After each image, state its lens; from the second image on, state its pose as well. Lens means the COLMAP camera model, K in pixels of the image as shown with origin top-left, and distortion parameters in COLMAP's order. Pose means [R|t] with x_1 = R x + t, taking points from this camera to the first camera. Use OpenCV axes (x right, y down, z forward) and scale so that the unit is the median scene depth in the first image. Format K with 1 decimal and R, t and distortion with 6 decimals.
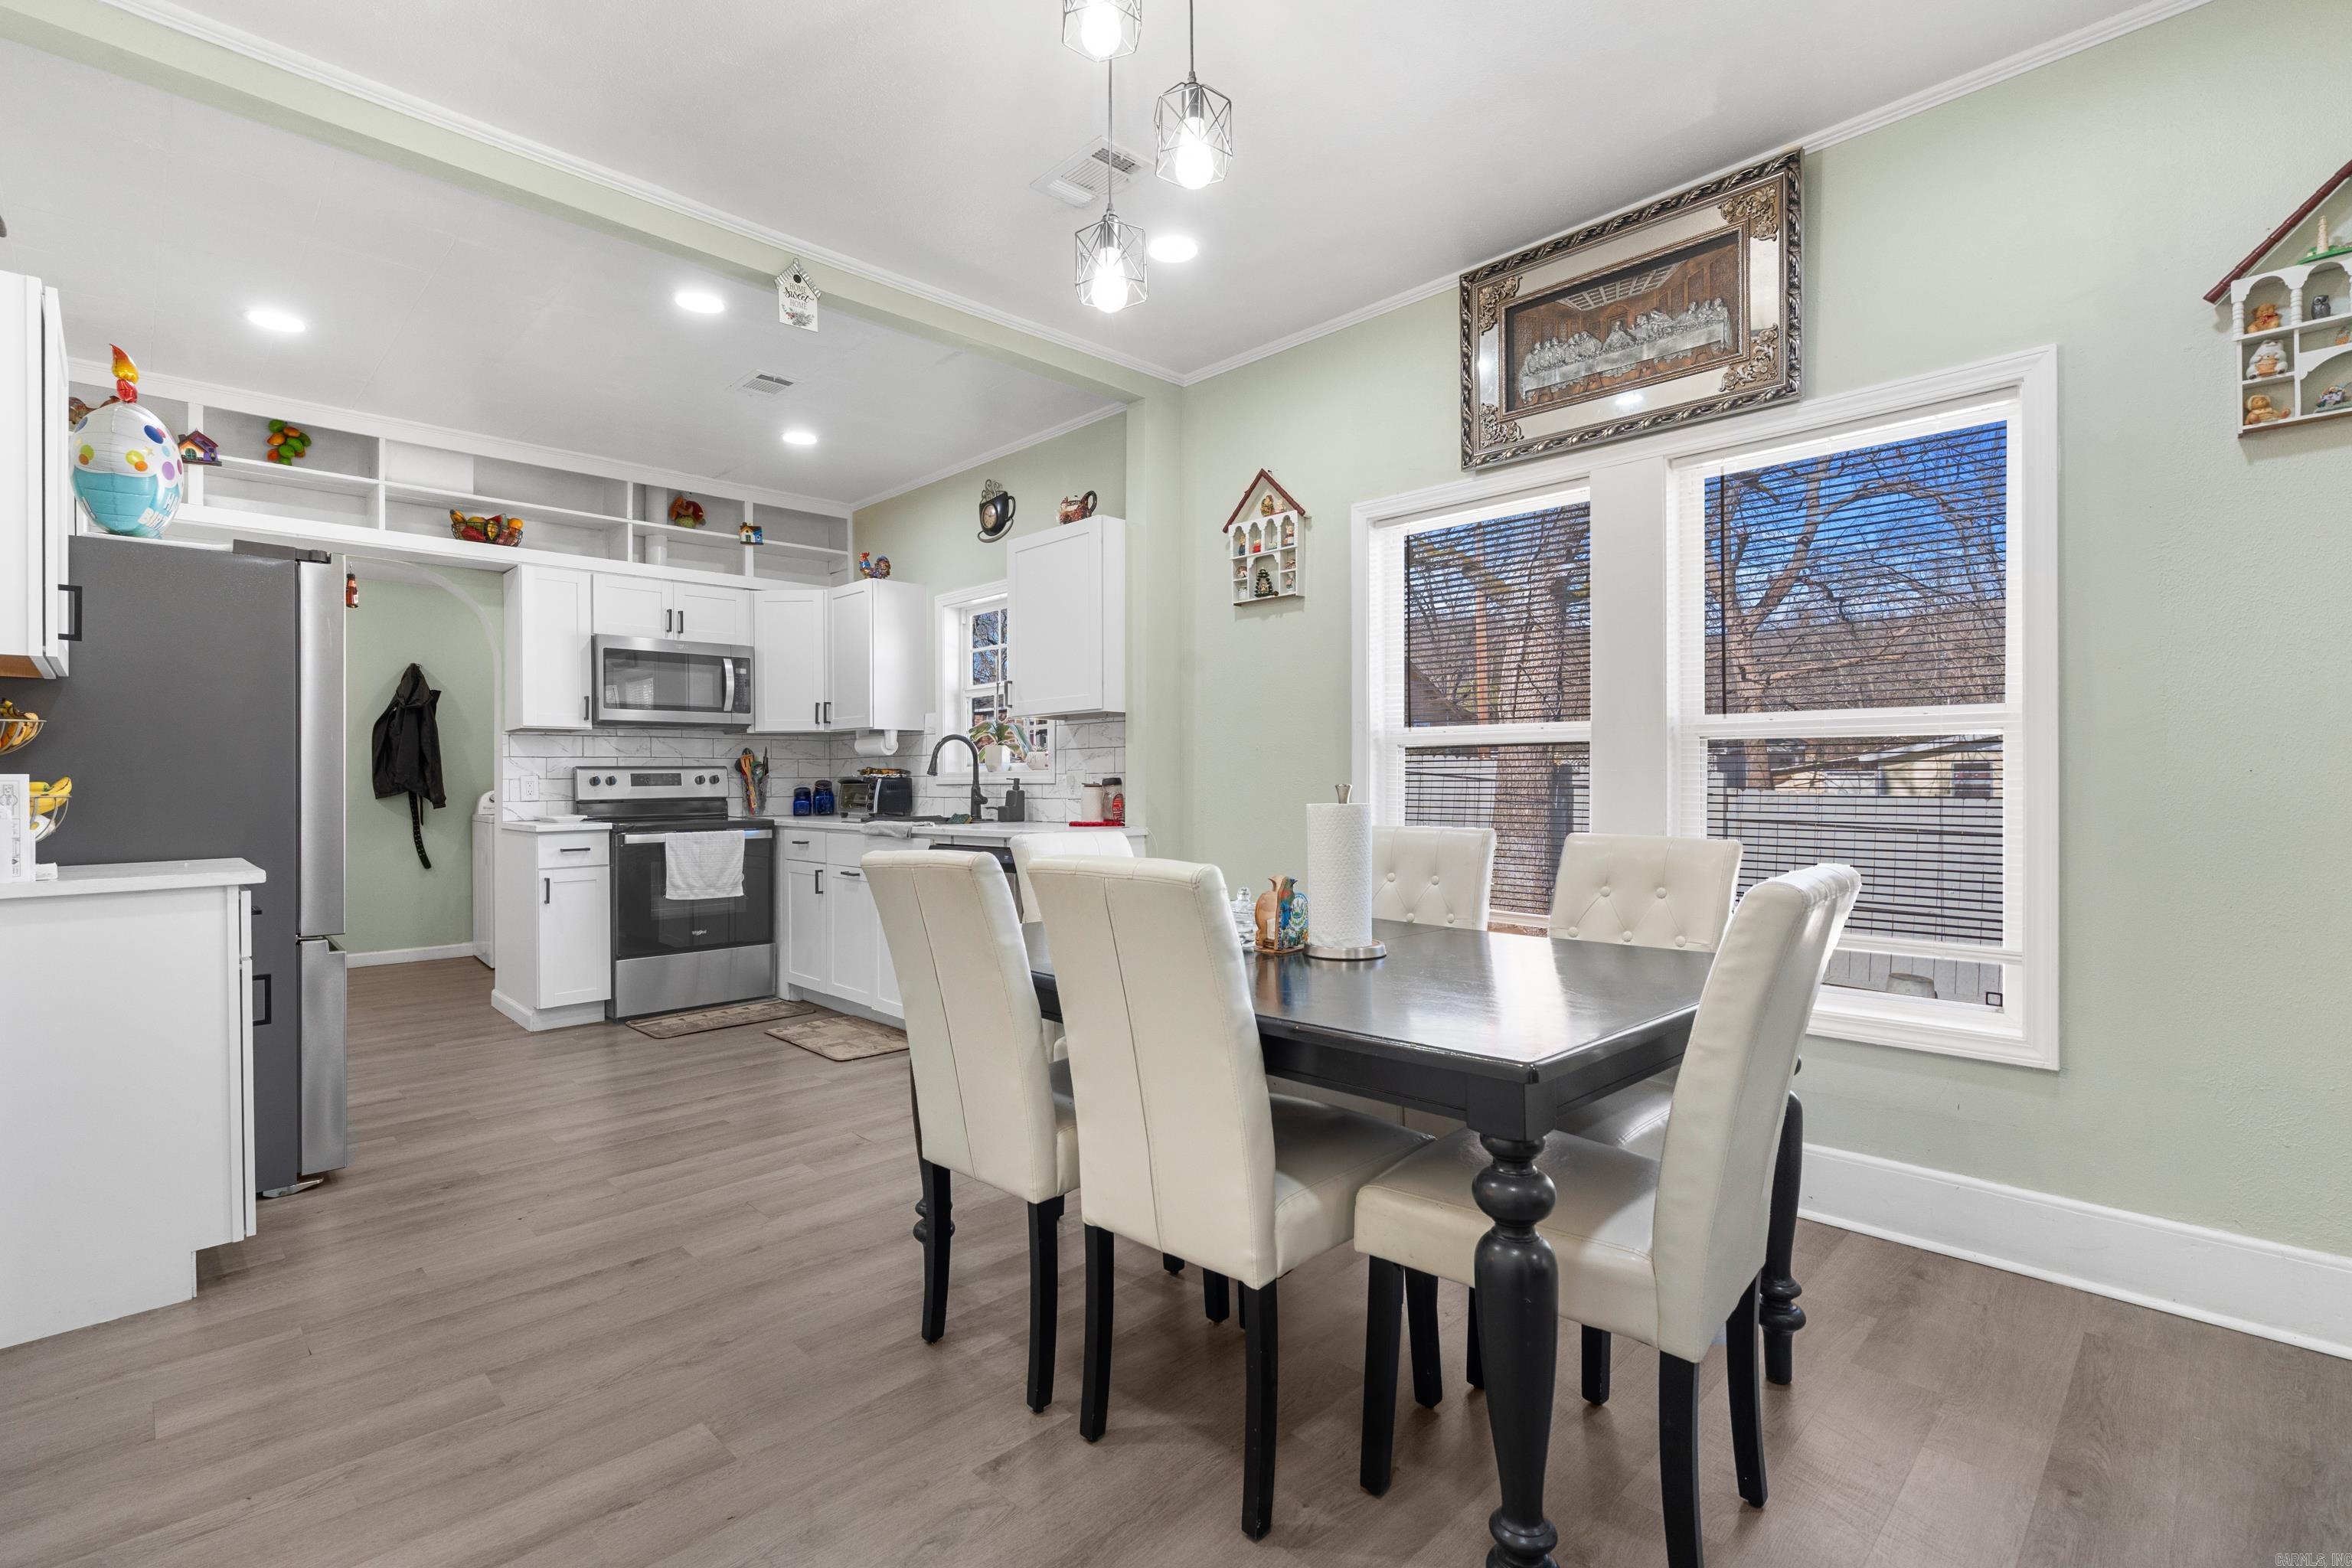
lens RADIAL K [[1077.3, 0, 1167.5], [0, 1077.3, 781.4], [0, 0, 1]] dist [-0.004467, 0.002469]
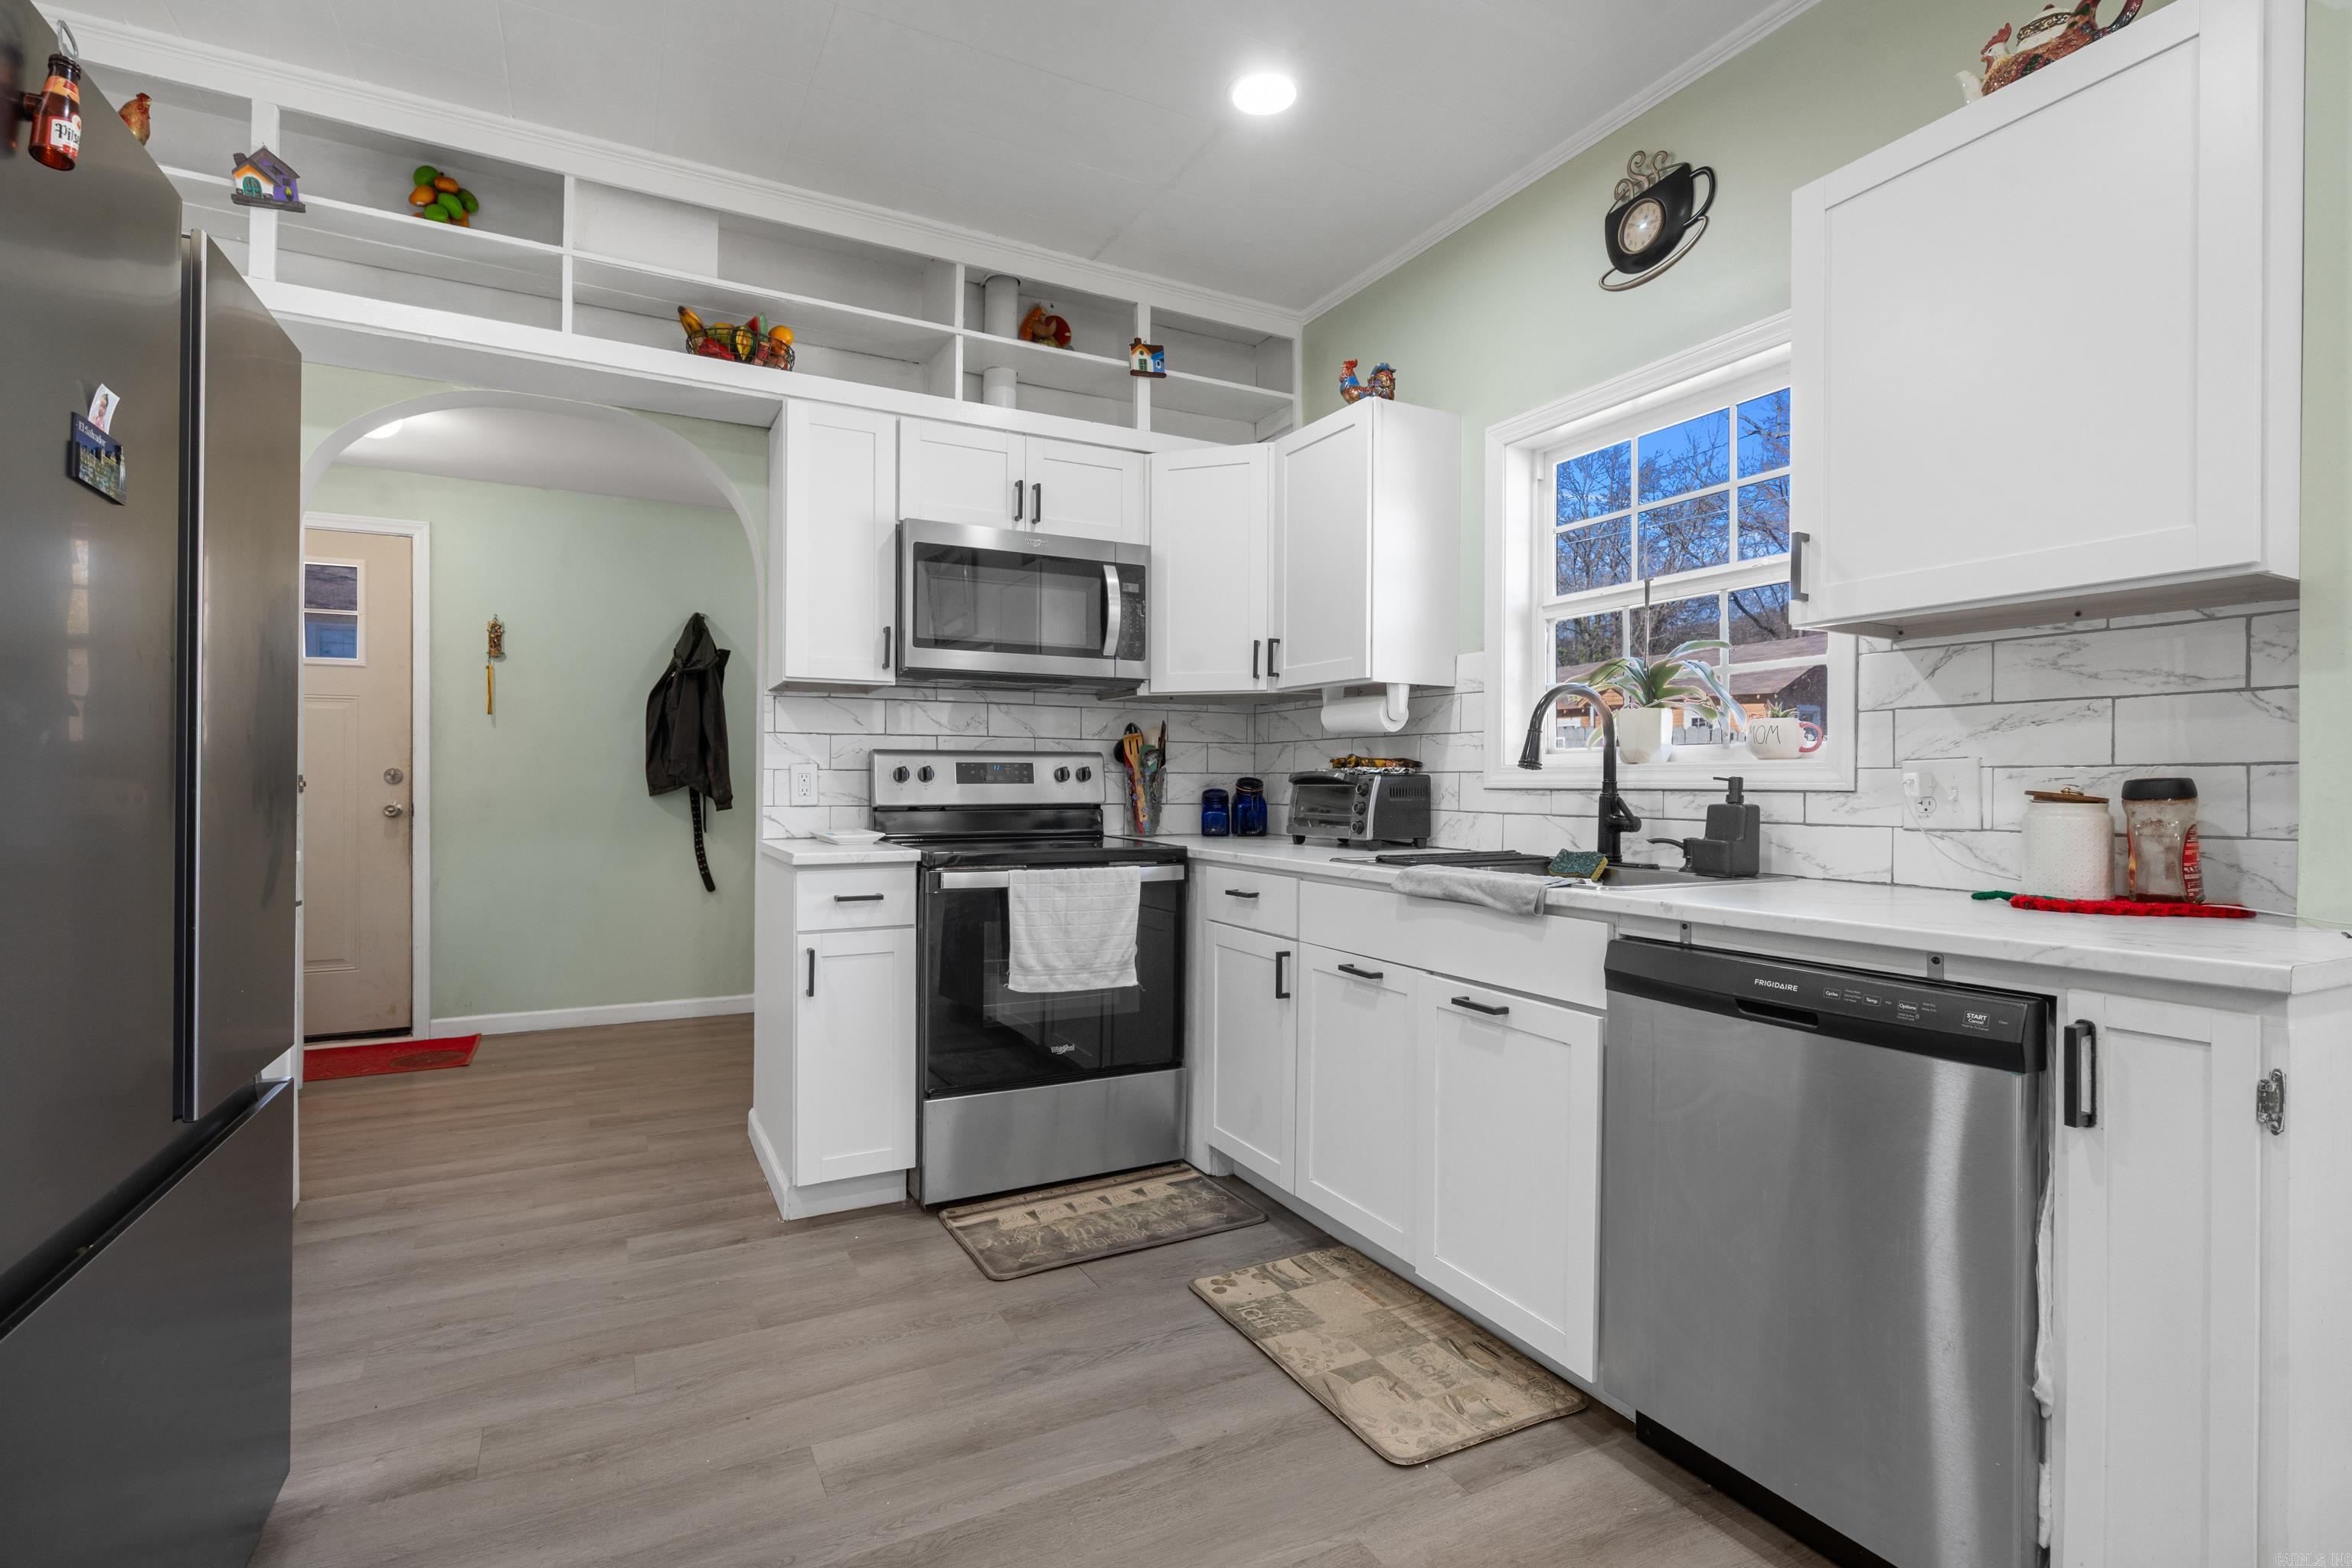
lens RADIAL K [[1077.3, 0, 1133.9], [0, 1077.3, 775.0], [0, 0, 1]] dist [-0.004467, 0.002469]
pose [[0.950794, 0.010384, -0.309650, -0.223818], [-0.012146, 0.999919, -0.003763, 0.000746], [0.309586, 0.007339, 0.950843, 0.470184]]
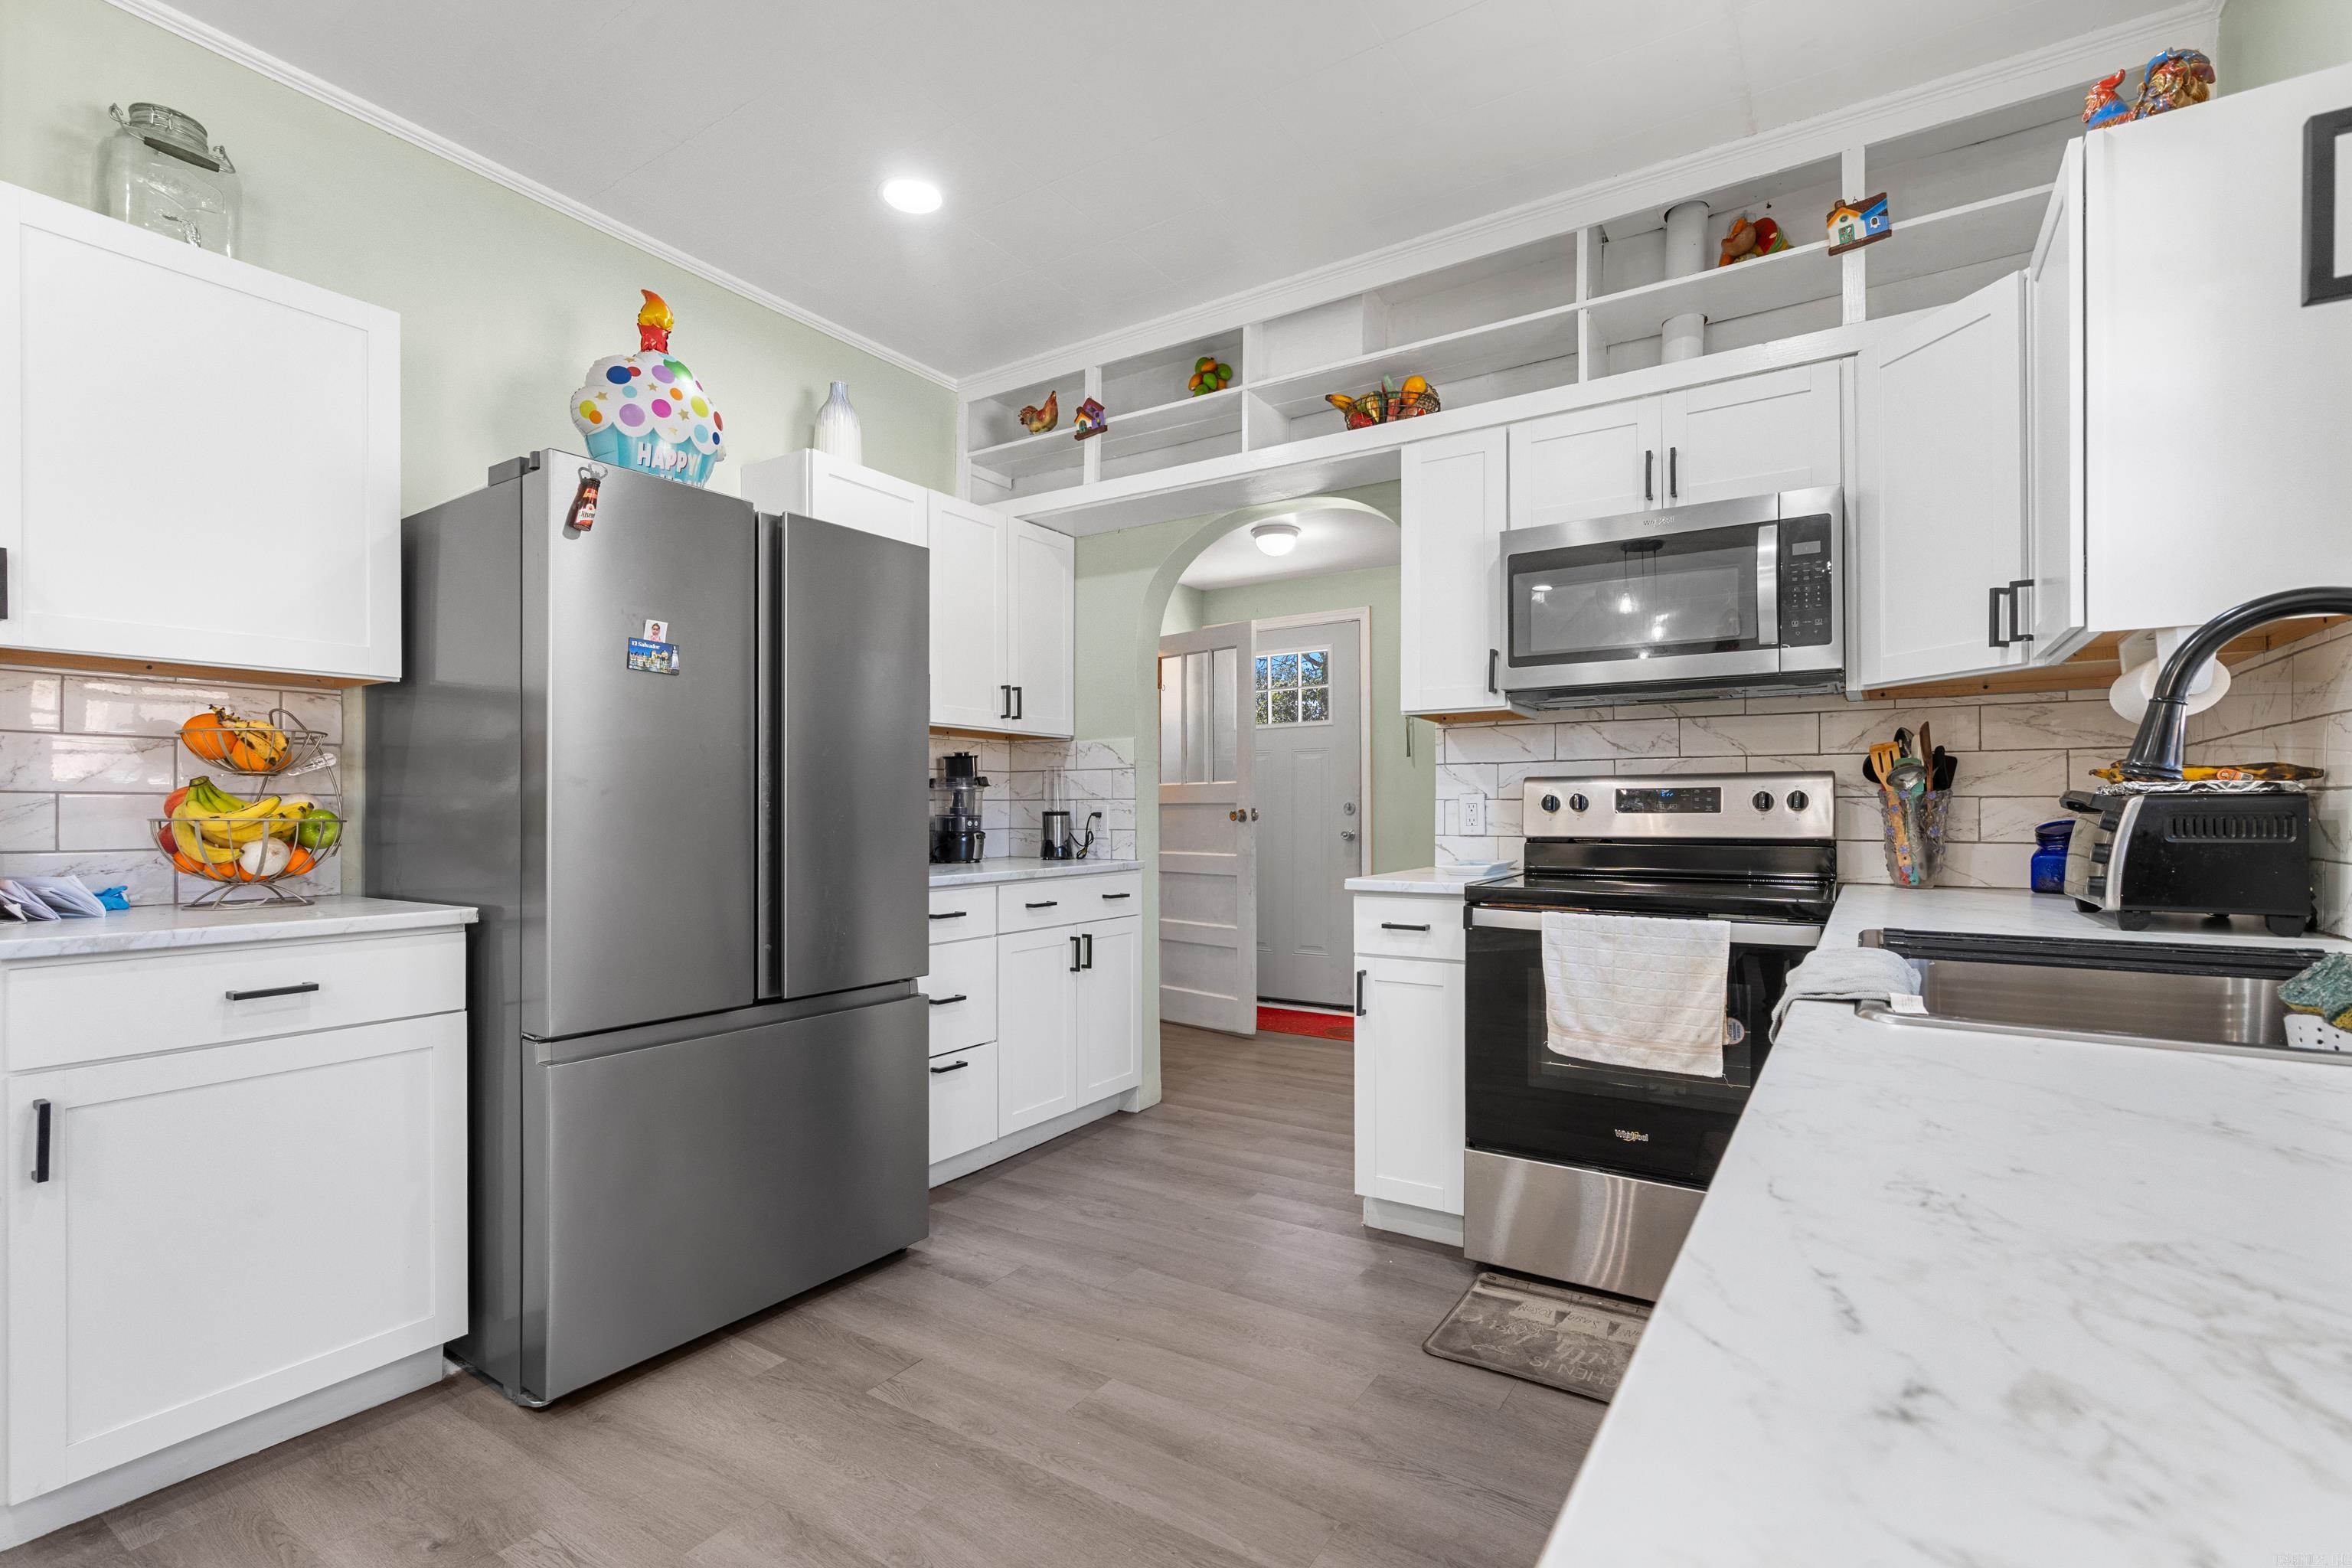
lens RADIAL K [[1077.3, 0, 1242.6], [0, 1077.3, 800.9], [0, 0, 1]] dist [-0.004467, 0.002469]
pose [[0.218247, -0.000762, -0.975893, -0.026084], [-0.000457, 1.000000, -0.000883, -0.000856], [0.975893, 0.000639, 0.218247, 0.721255]]
